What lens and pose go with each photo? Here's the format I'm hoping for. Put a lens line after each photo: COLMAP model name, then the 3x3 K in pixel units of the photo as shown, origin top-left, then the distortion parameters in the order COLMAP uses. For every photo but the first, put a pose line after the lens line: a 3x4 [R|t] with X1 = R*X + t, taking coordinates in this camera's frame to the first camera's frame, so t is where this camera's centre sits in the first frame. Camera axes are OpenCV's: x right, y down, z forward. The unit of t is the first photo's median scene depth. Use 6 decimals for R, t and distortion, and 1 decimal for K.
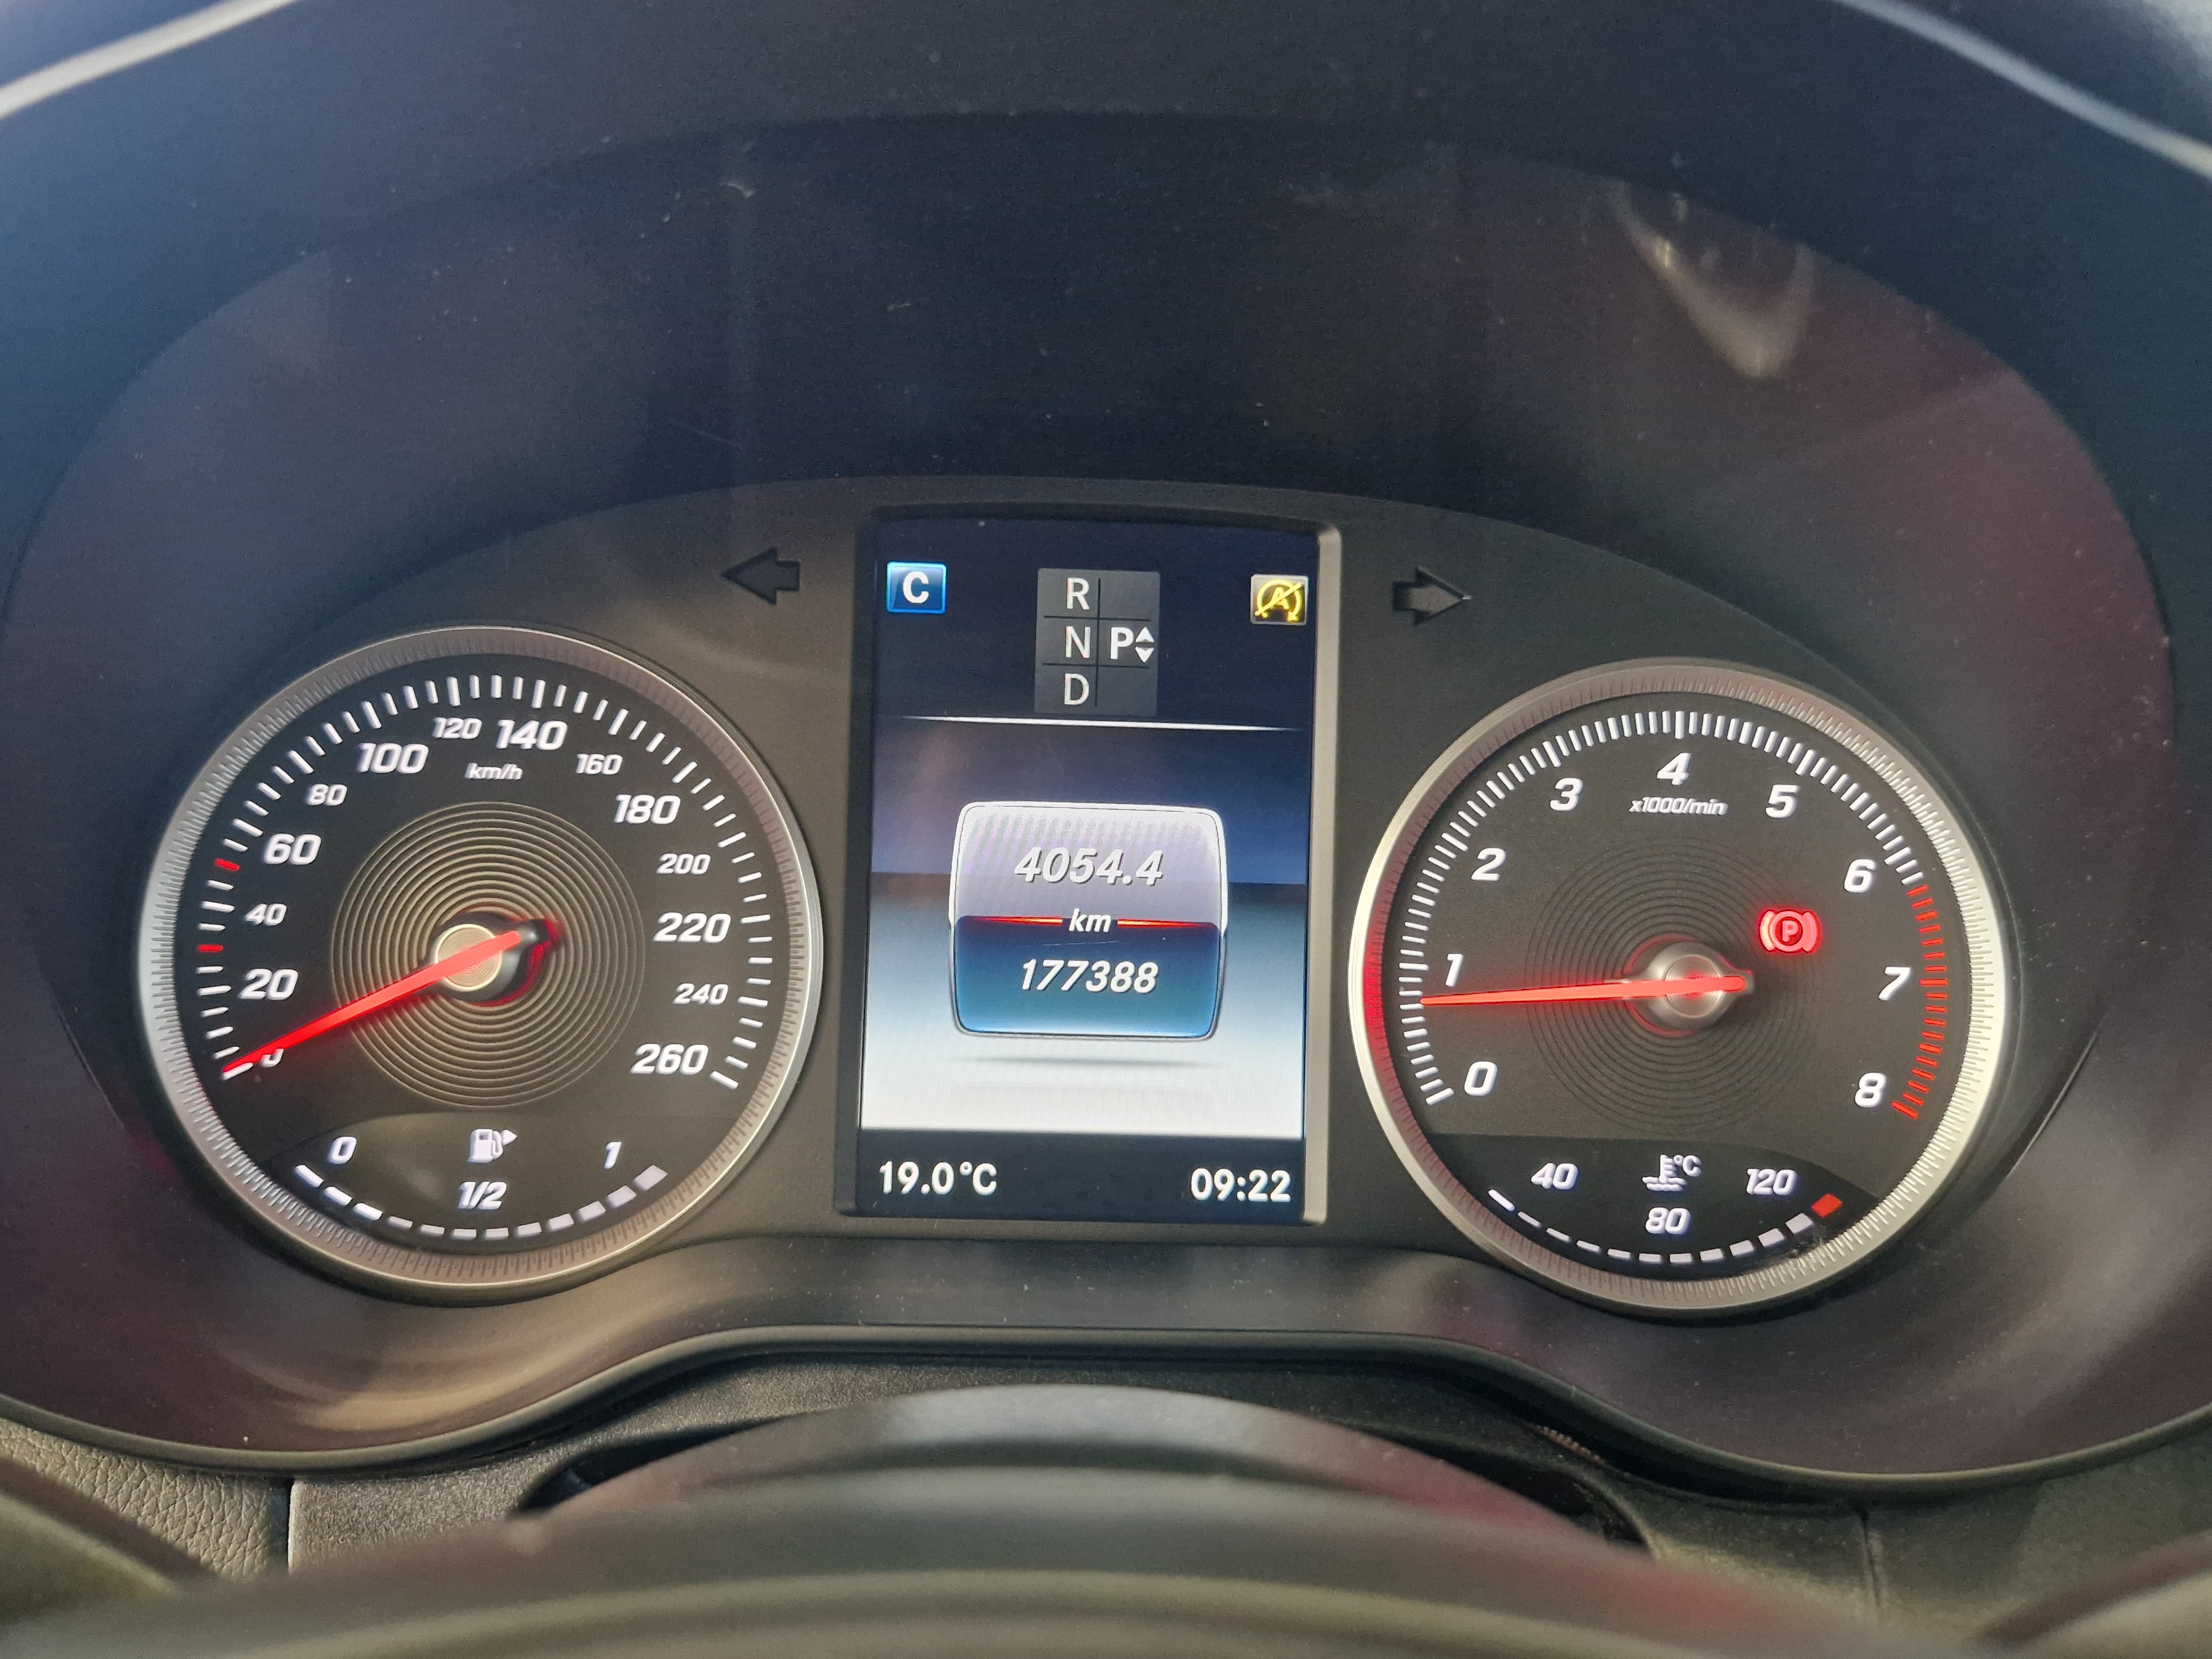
lens RADIAL K [[1748.8, 0, 1106.0], [0, 1748.8, 829.5], [0, 0, 1]] dist [0.048735, -0.049970]
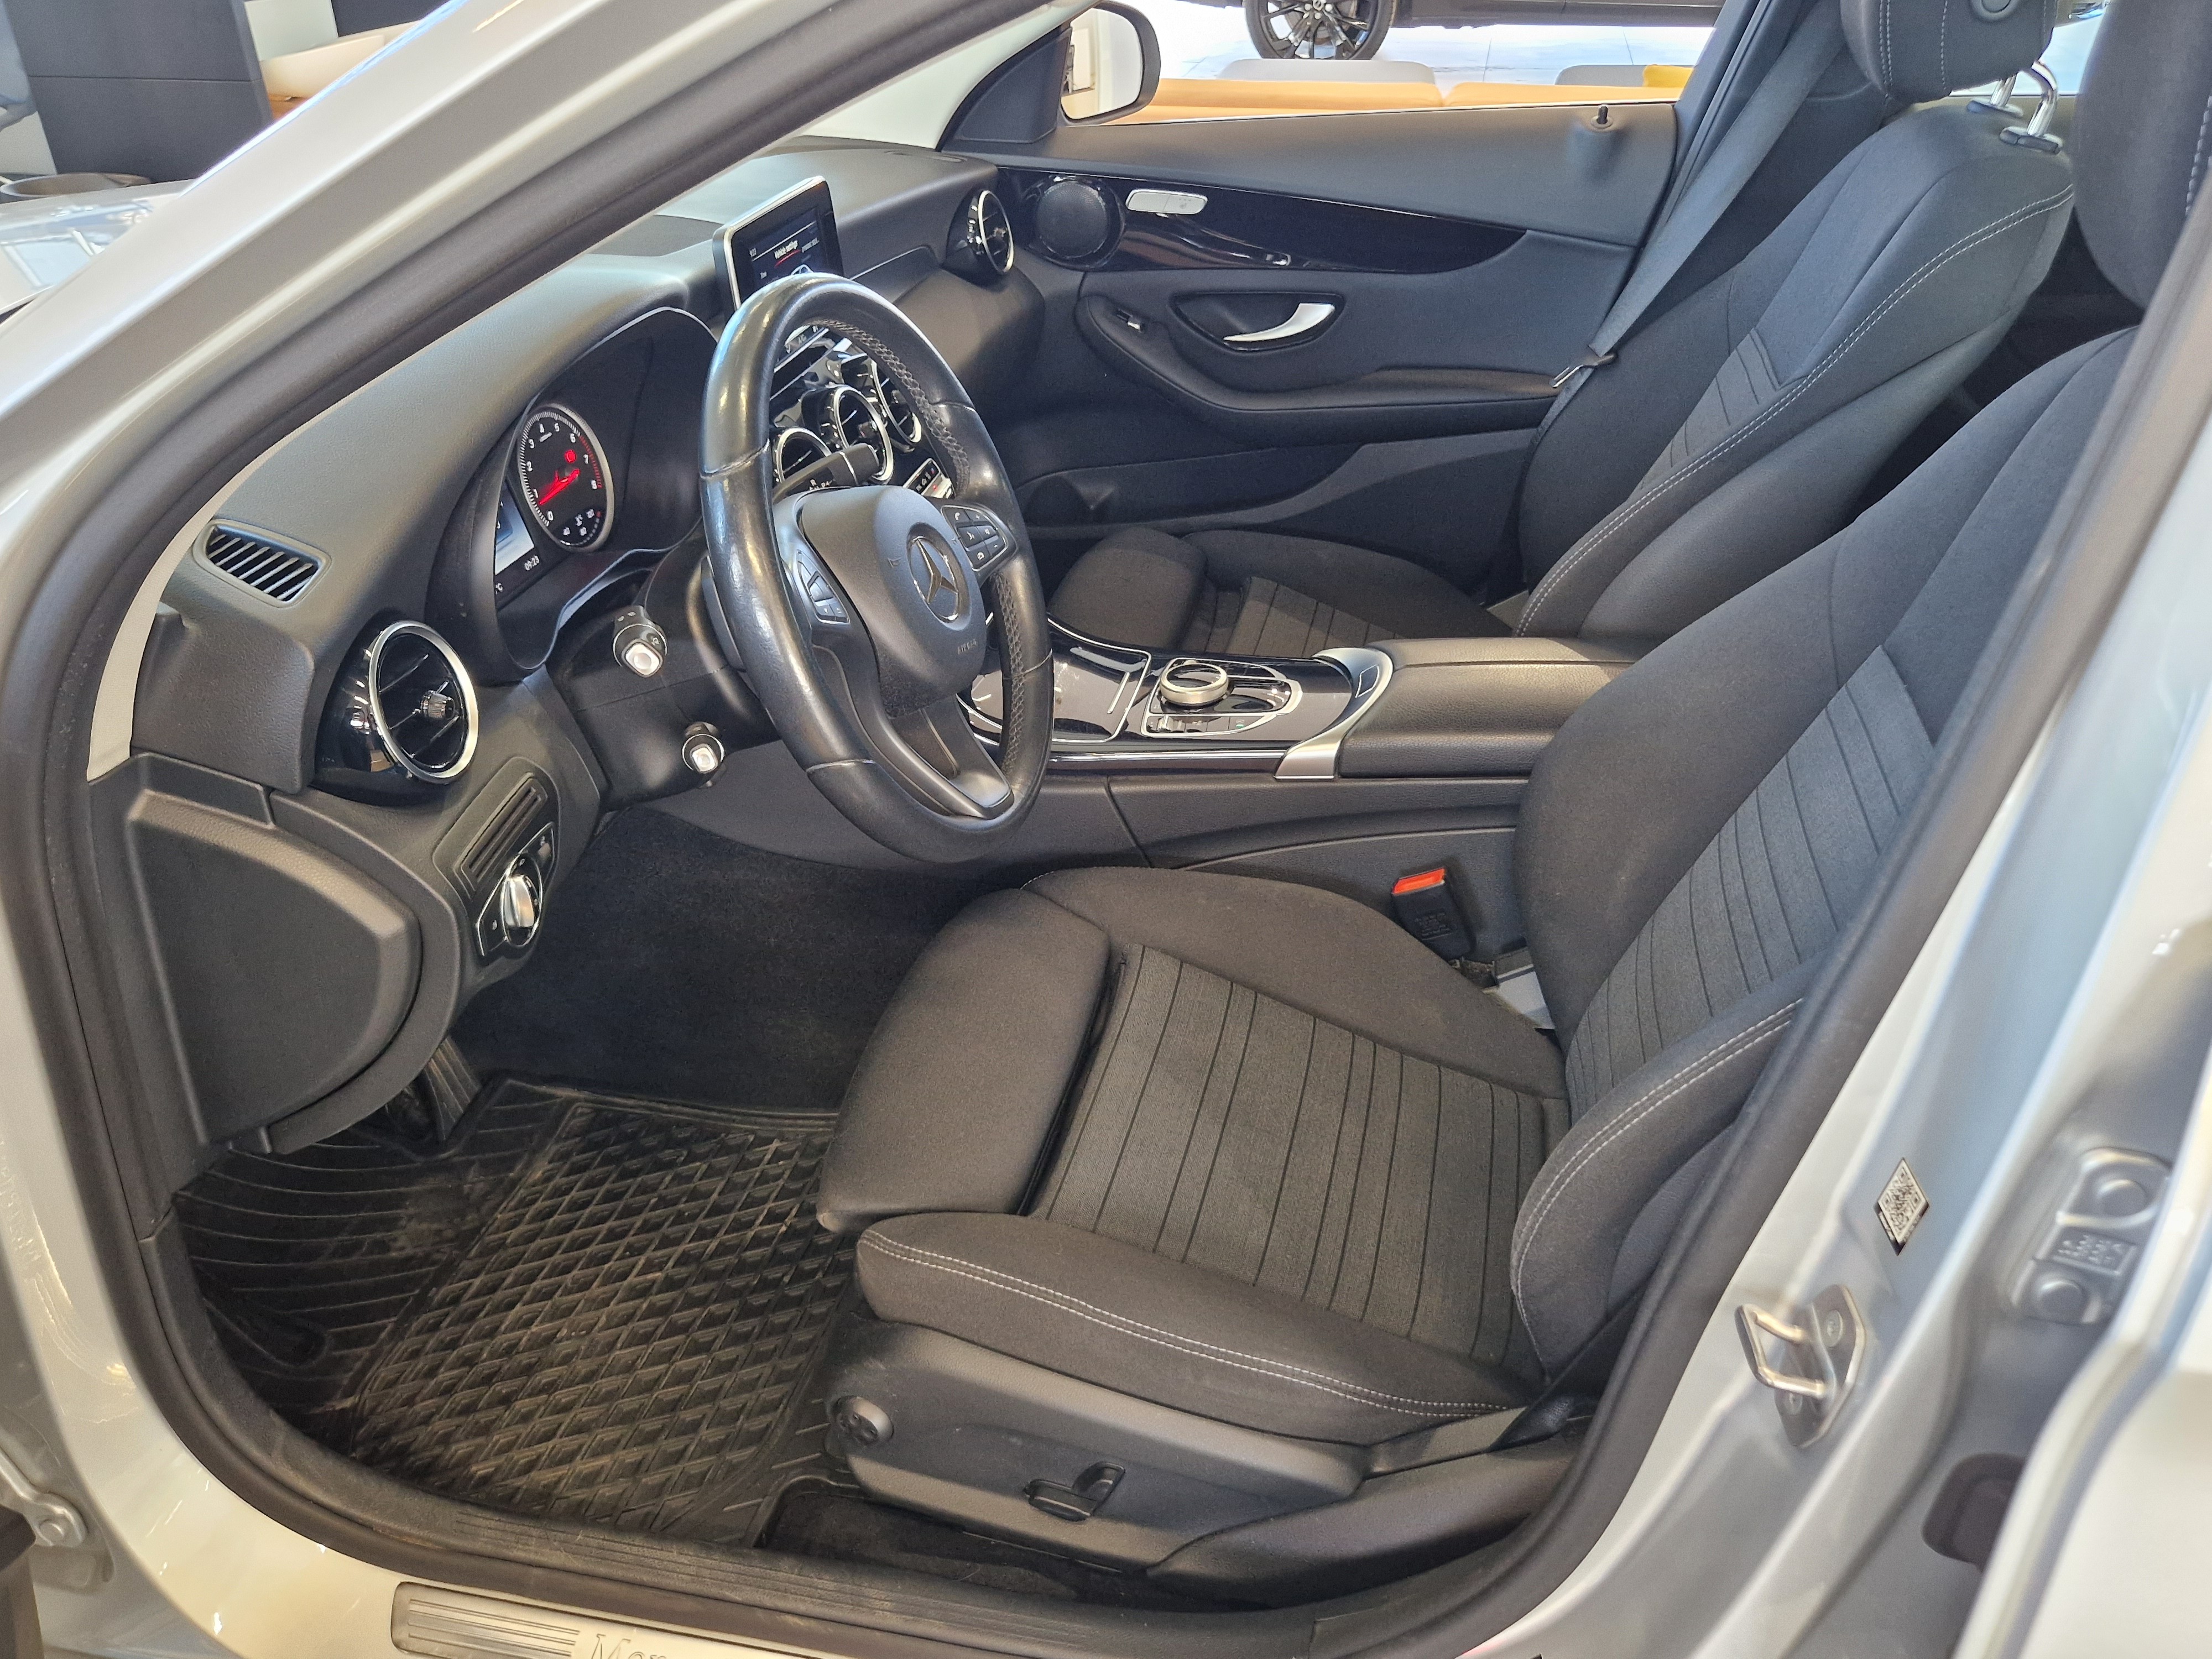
lens RADIAL K [[1748.8, 0, 1106.0], [0, 1748.8, 829.5], [0, 0, 1]] dist [0.048735, -0.049970]
pose [[0.229456, -0.518705, 0.823587, -3.251177], [0.228698, 0.851206, 0.472383, -0.877514], [-0.946069, 0.079962, 0.313941, -1.455155]]
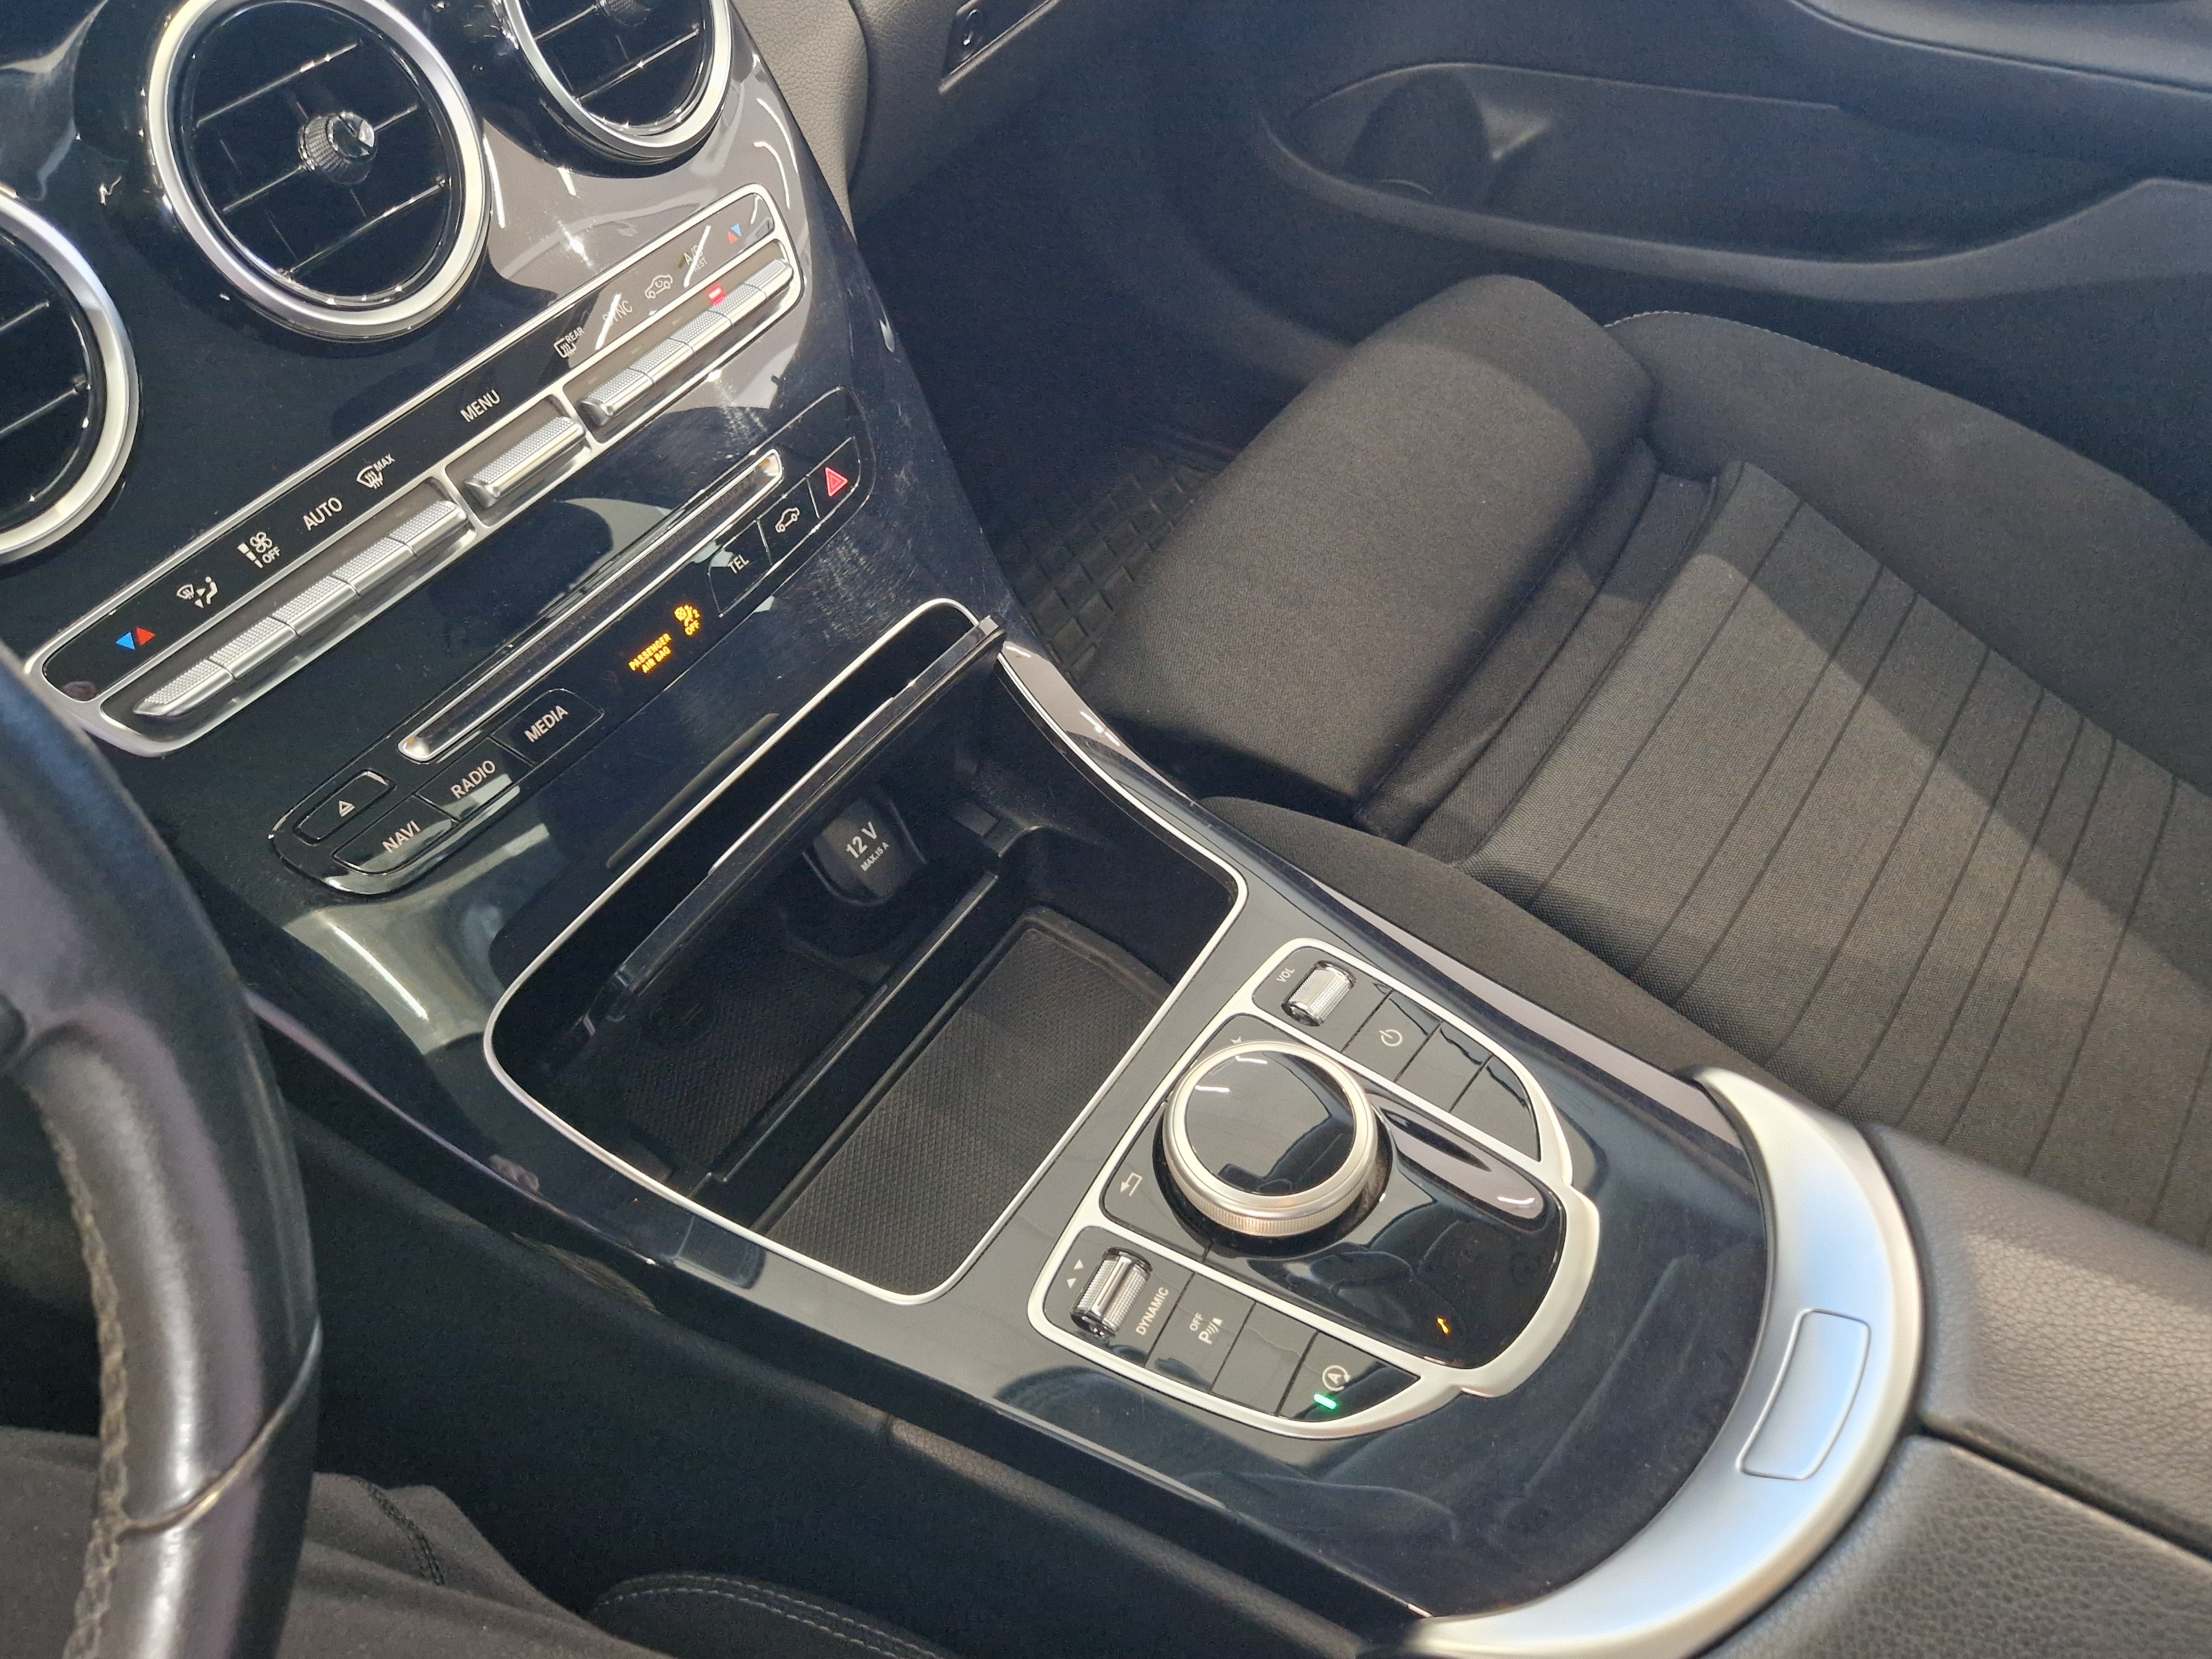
lens RADIAL K [[1785.5, 0, 1141.7], [0, 1785.5, 874.6], [0, 0, 1]] dist [0.045464, -0.055235]
pose [[0.547316, -0.652458, 0.524161, 0.375736], [0.181481, 0.703913, 0.686710, -0.138941], [-0.817013, -0.280722, 0.503672, -0.822032]]
